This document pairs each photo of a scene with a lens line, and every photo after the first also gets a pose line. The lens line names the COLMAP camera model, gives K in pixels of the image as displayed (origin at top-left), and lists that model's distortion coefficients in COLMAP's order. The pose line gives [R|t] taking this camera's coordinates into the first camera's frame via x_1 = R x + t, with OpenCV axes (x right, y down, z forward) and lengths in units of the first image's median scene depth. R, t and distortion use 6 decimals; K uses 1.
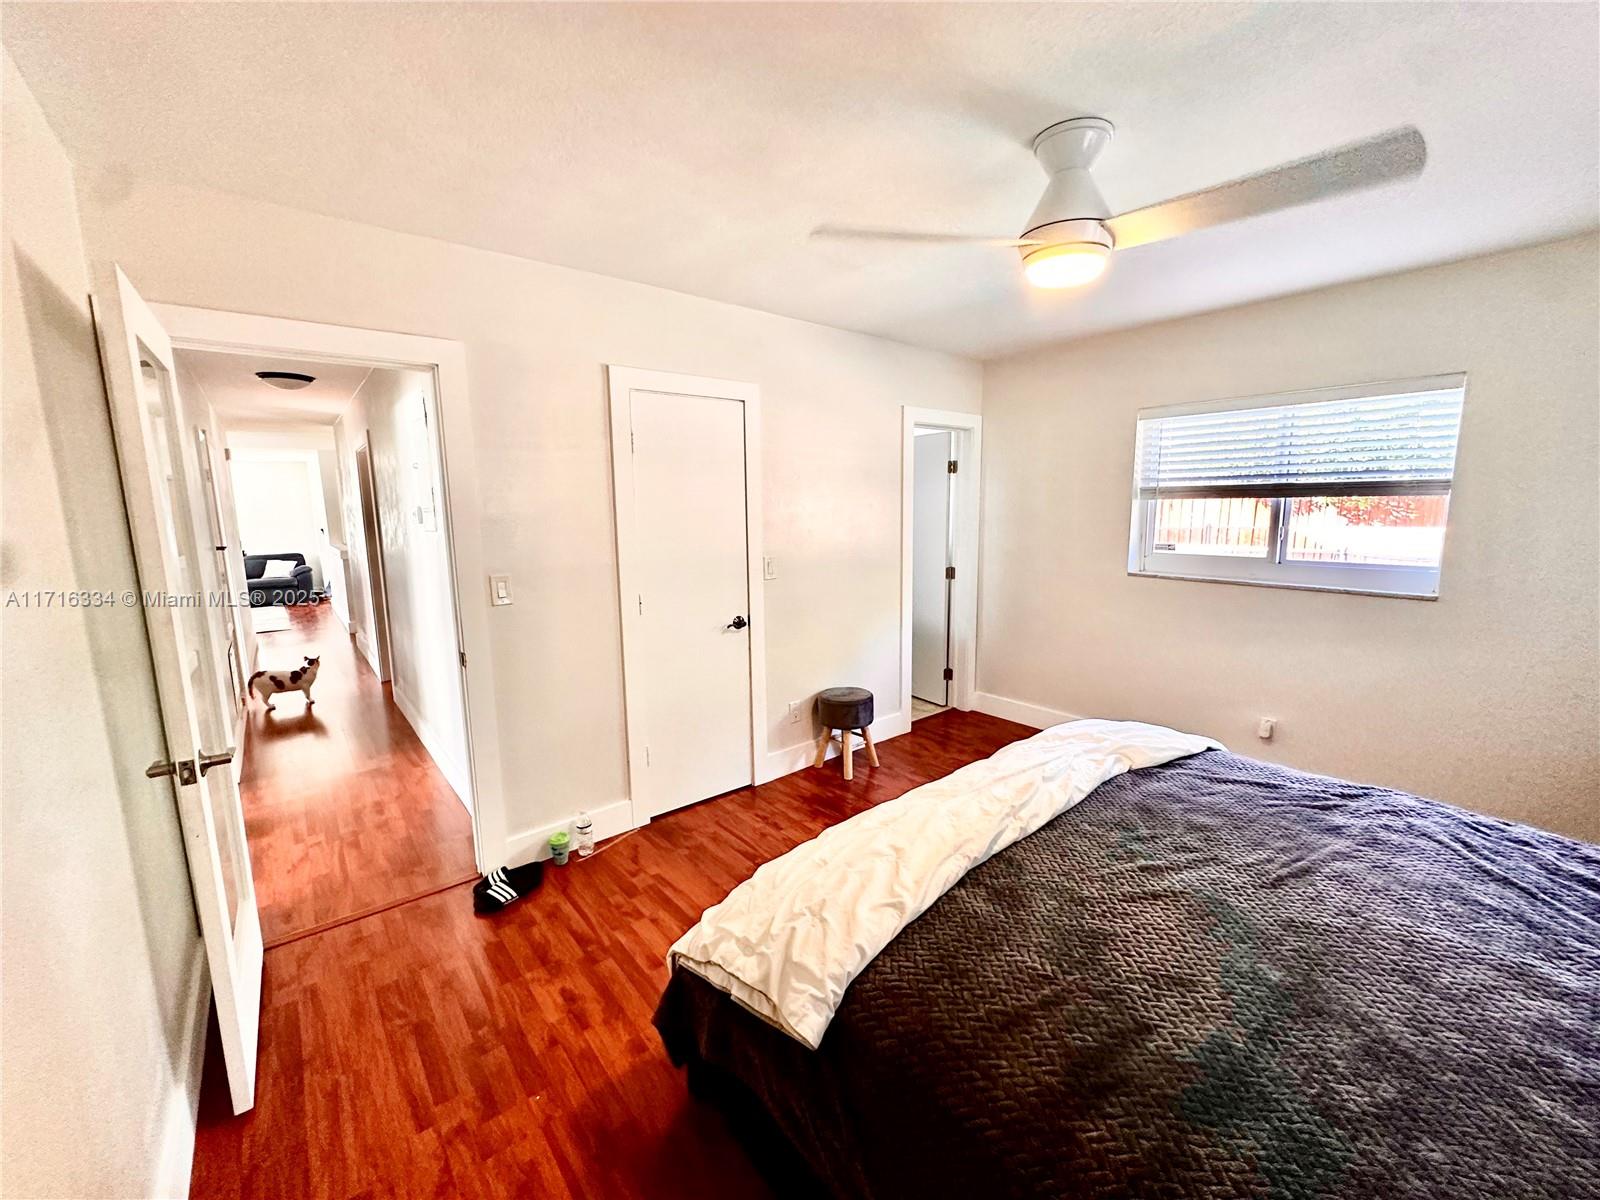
lens RADIAL K [[643.0, 0, 799.4], [0, 643.0, 598.9], [0, 0, 1]] dist [-0.003018, 0.000123]
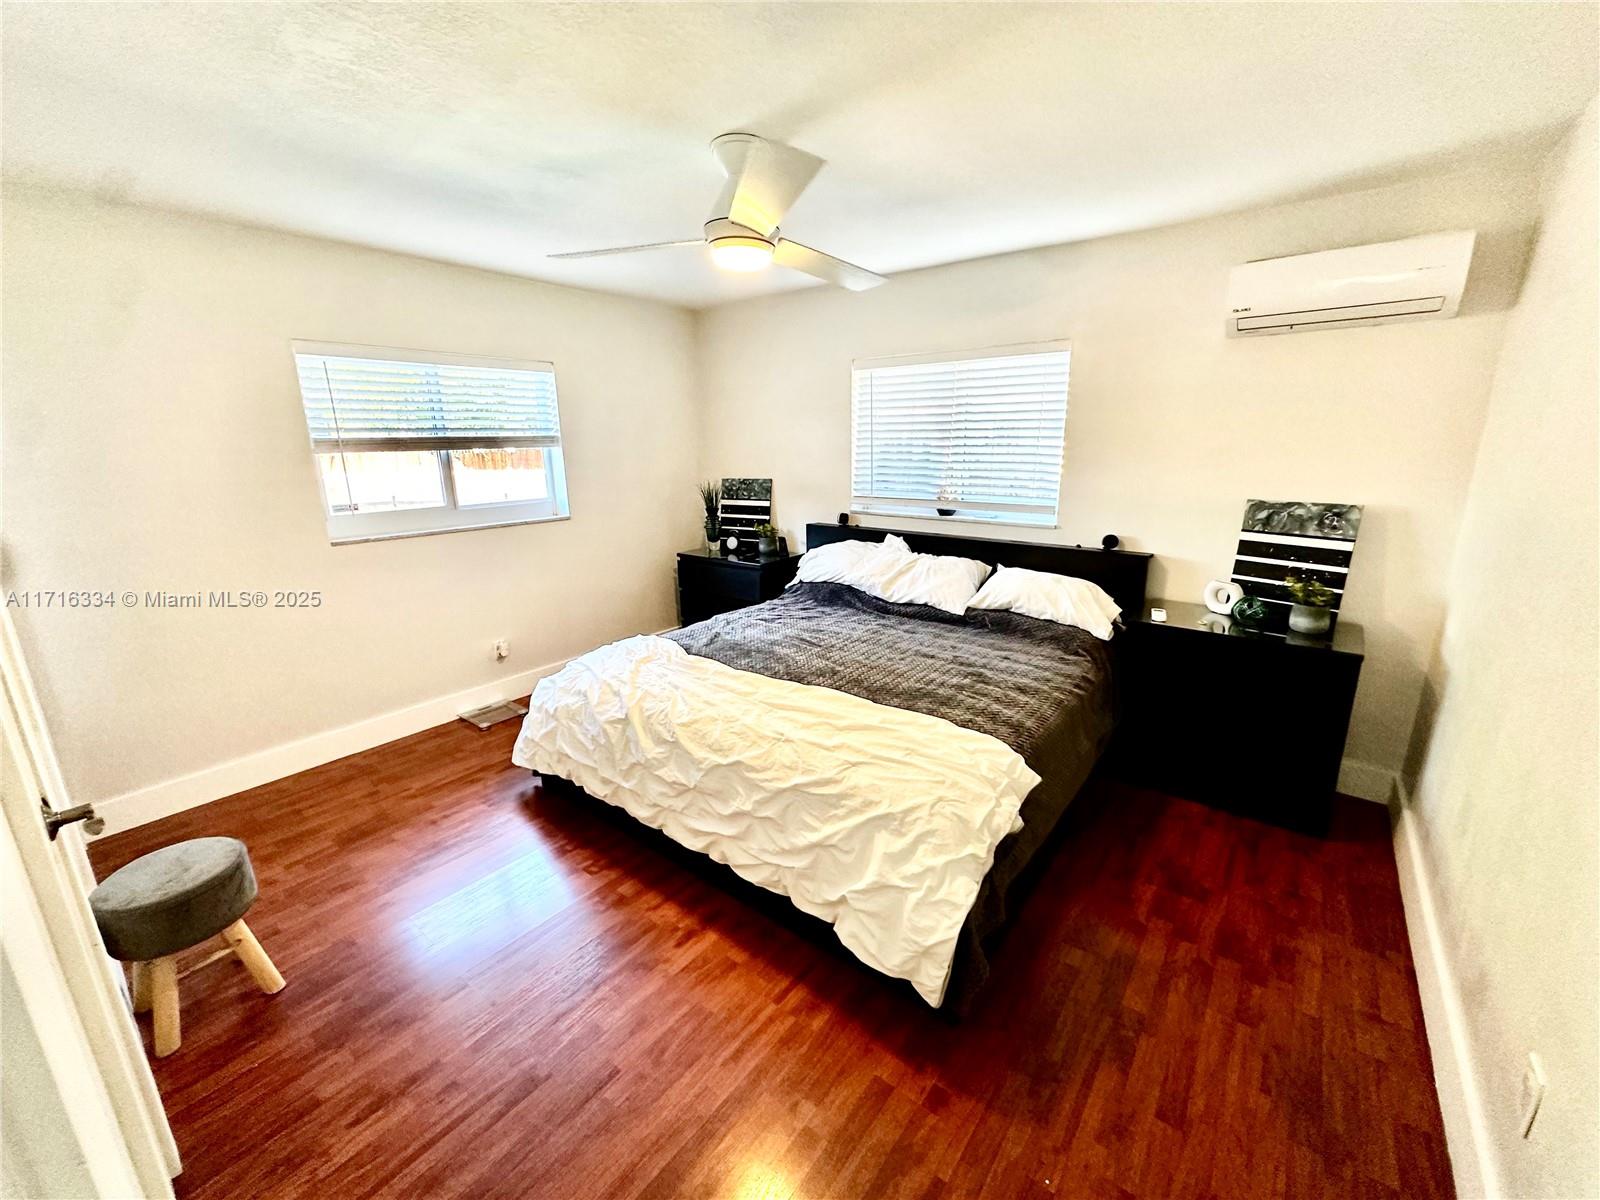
lens RADIAL K [[643.0, 0, 801.7], [0, 643.0, 600.8], [0, 0, 1]] dist [-0.003018, 0.000123]
pose [[-0.214967, -0.224679, 0.950425, -0.496211], [0.162861, 0.951303, 0.261723, -0.102636], [-0.962946, 0.211049, -0.167908, 0.667744]]
